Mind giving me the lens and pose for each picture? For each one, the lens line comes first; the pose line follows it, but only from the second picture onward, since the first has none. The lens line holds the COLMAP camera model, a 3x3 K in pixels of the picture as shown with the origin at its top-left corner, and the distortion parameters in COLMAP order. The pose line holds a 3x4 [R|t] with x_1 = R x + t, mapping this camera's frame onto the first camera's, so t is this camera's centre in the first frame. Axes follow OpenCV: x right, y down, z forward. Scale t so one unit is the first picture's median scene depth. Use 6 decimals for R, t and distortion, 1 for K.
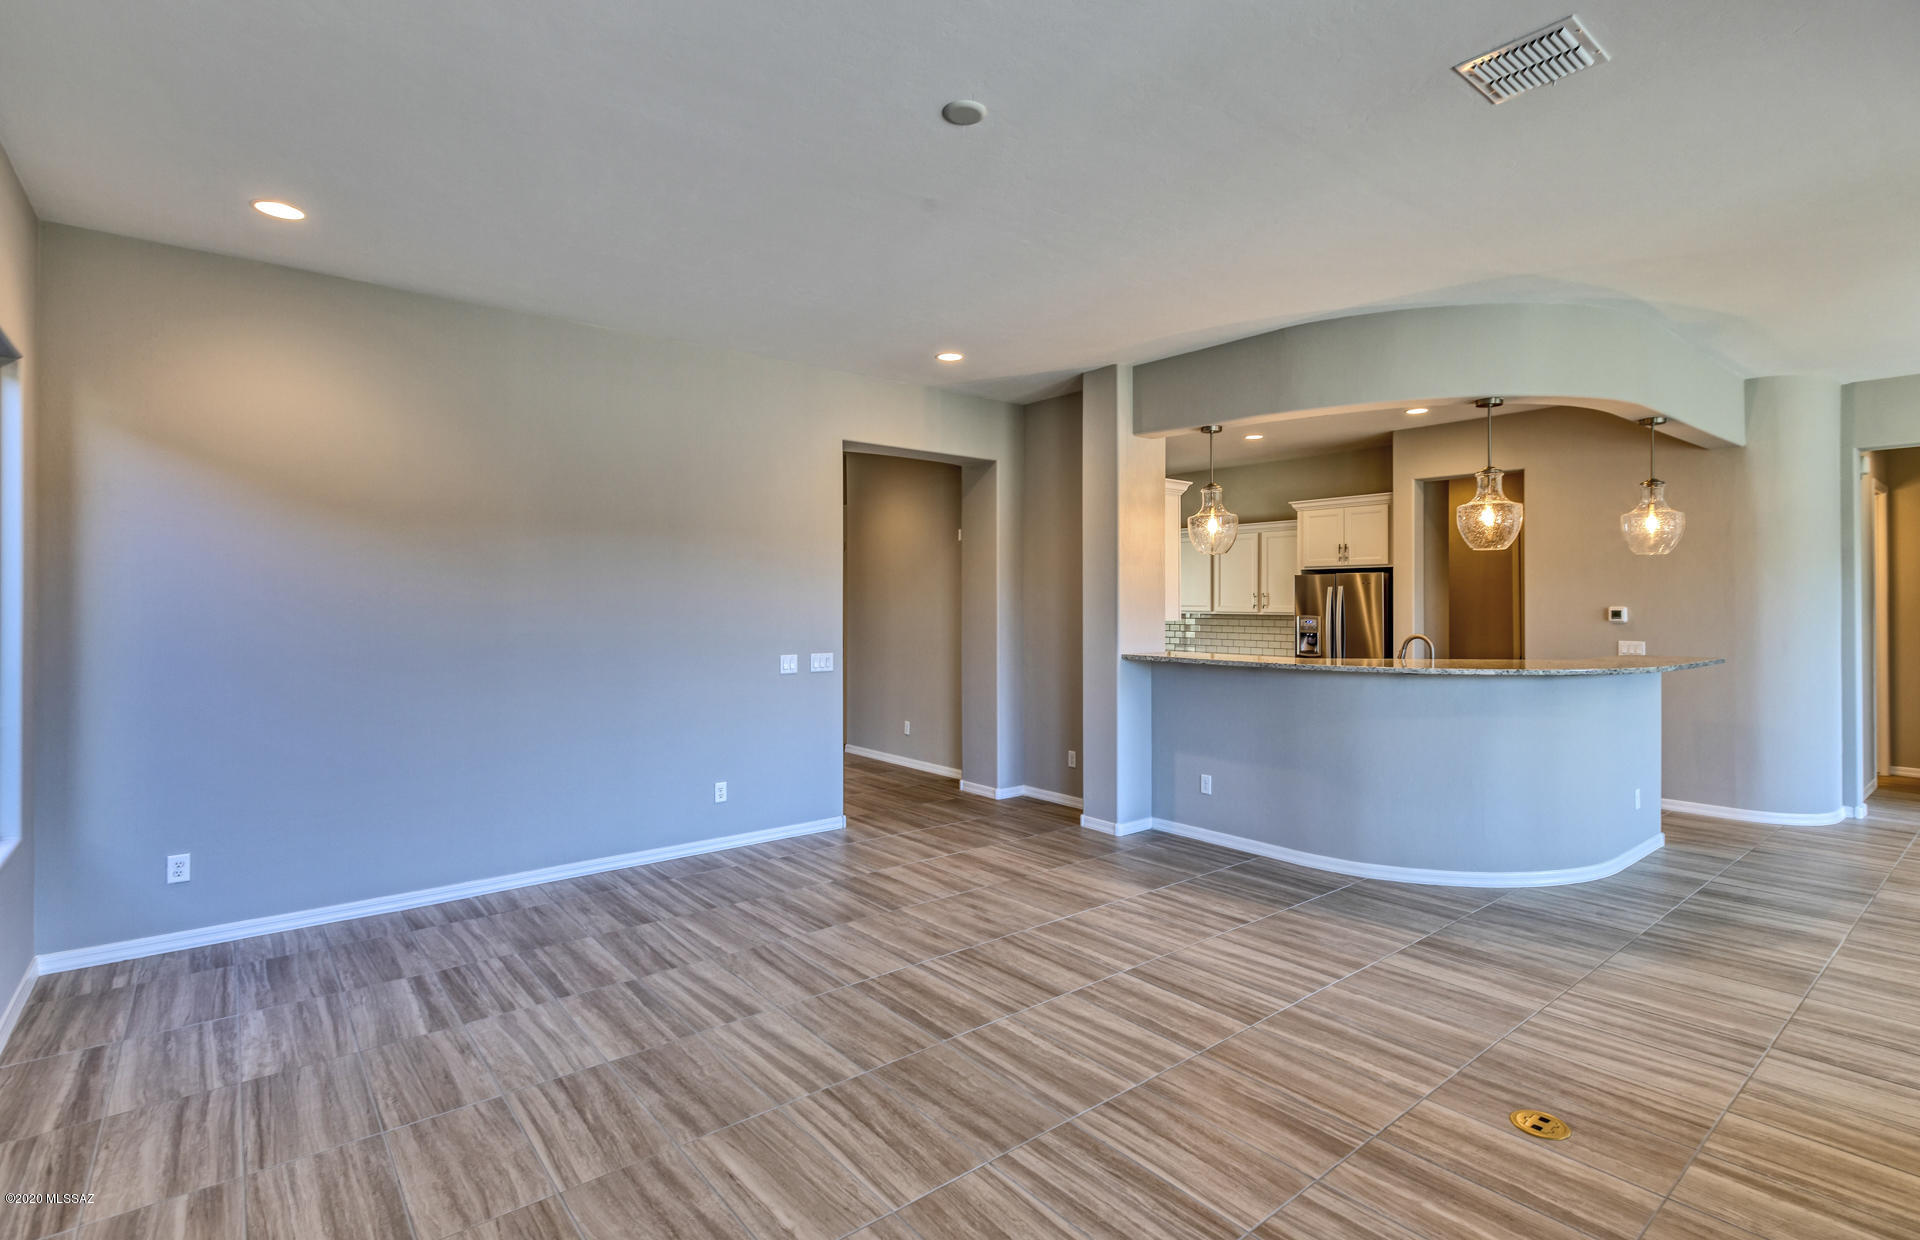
lens RADIAL K [[889.5, 0, 968.6], [0, 889.5, 602.6], [0, 0, 1]] dist [0.006712, -0.001702]
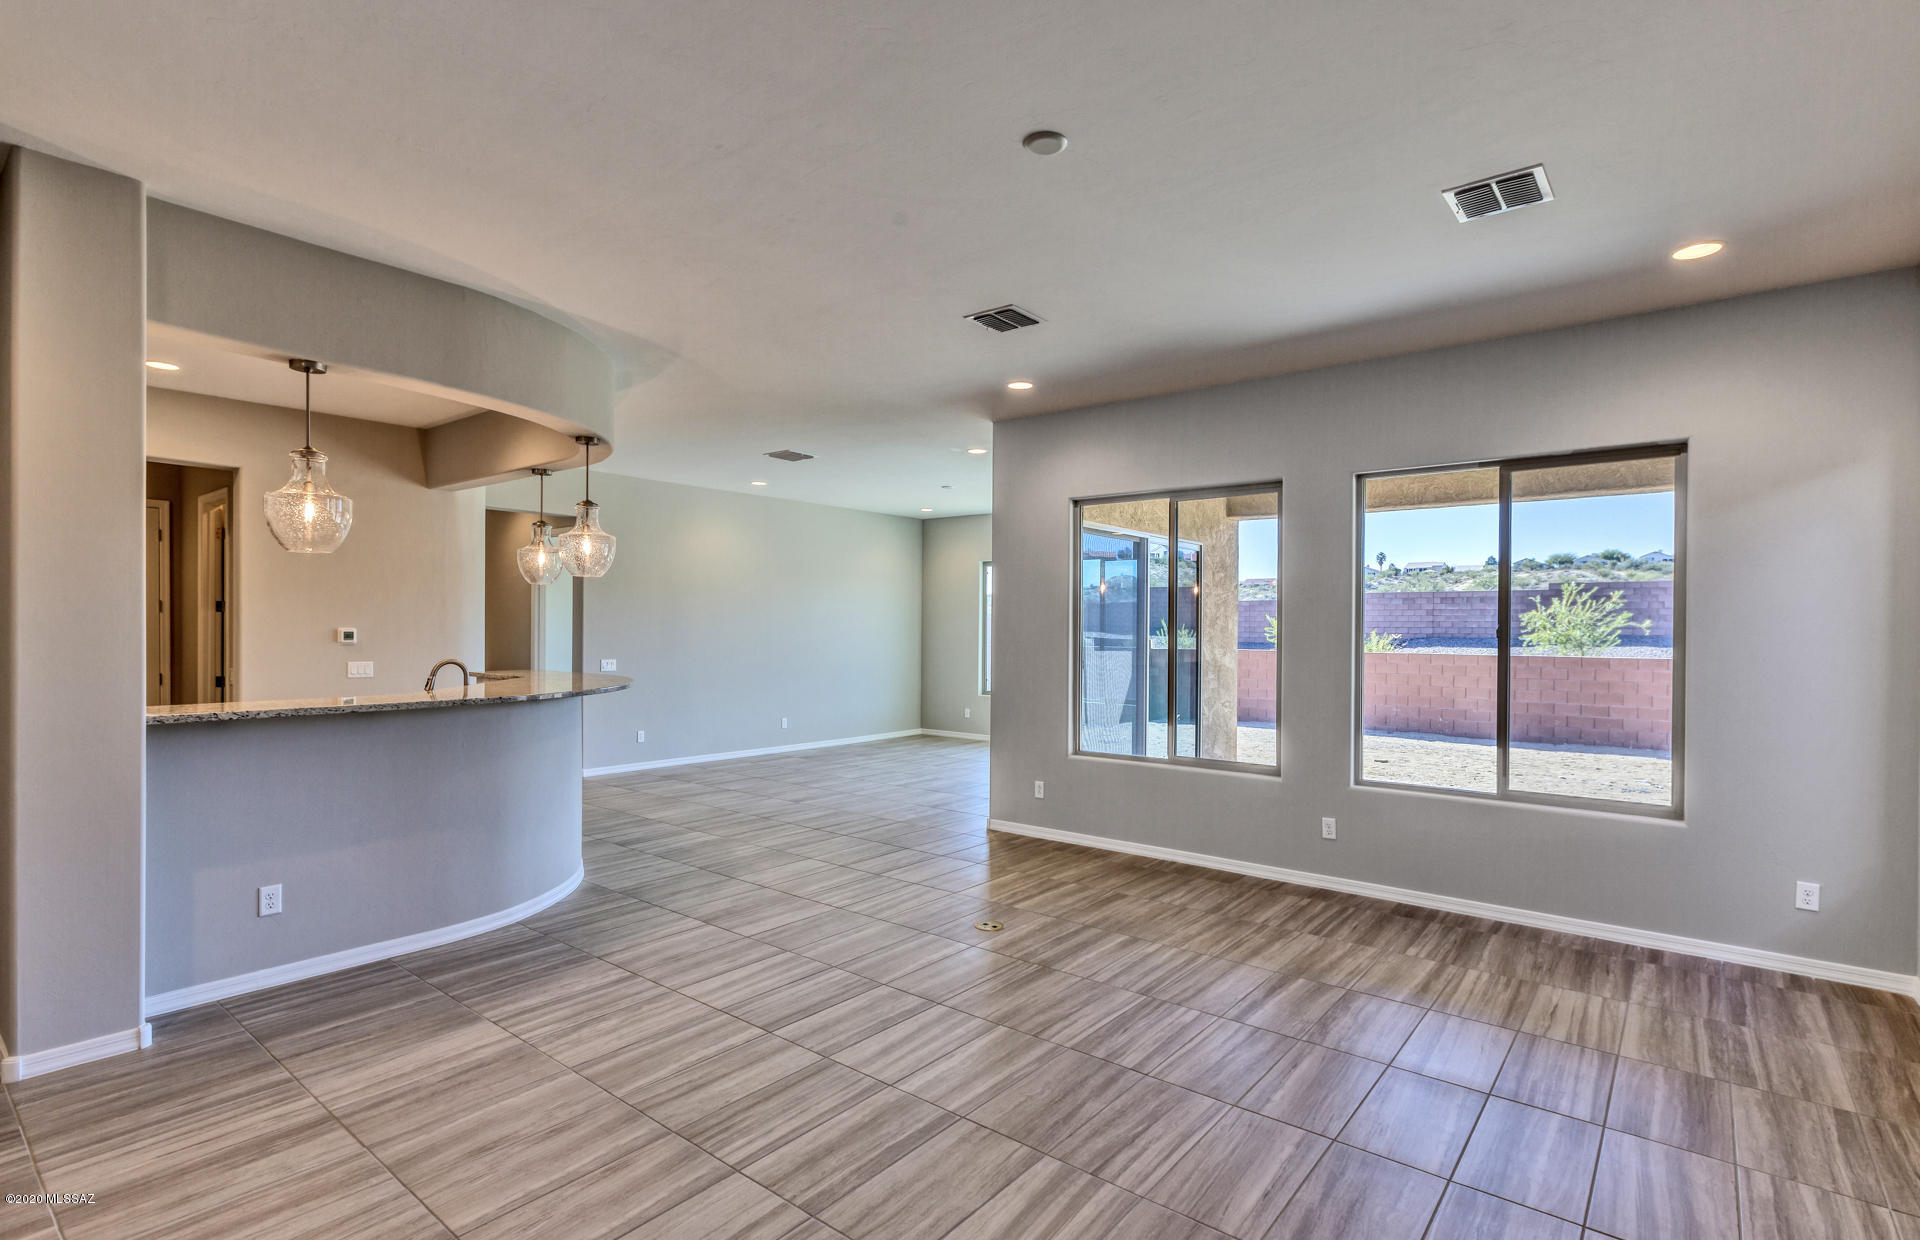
lens RADIAL K [[889.5, 0, 980.1], [0, 889.5, 605.6], [0, 0, 1]] dist [0.006712, -0.001702]
pose [[-0.202259, 0.025801, 0.978992, -0.800947], [-0.009178, 0.999559, -0.028239, 0.001857], [-0.979289, -0.014697, -0.201933, 1.013600]]
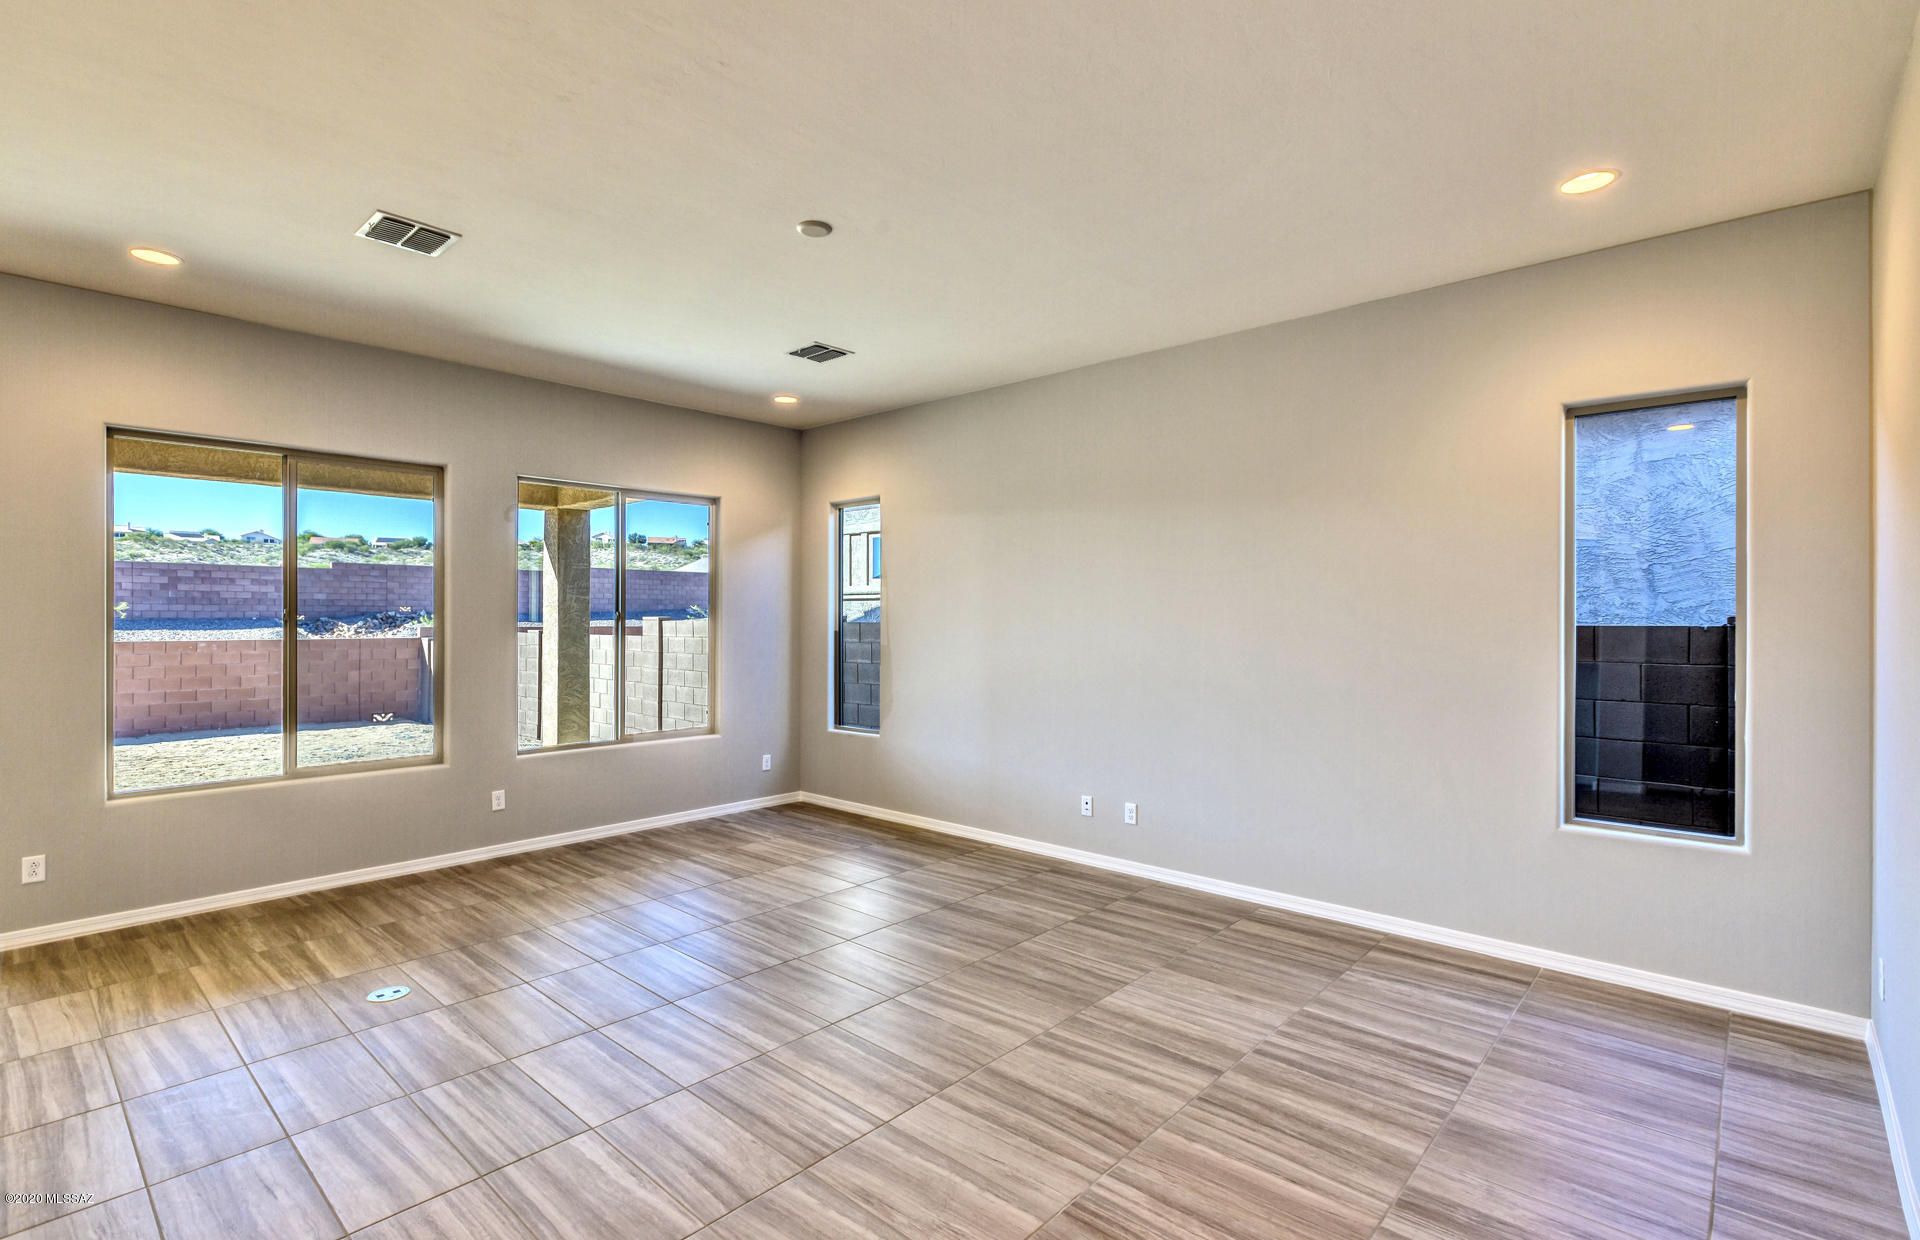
lens RADIAL K [[889.5, 0, 915.7], [0, 889.5, 618.5], [0, 0, 1]] dist [0.006712, -0.001702]
pose [[-0.992740, -0.005025, -0.120178, 0.002567], [-0.004448, 0.999977, -0.005069, 0.007212], [0.120201, -0.004498, -0.992739, 1.803269]]
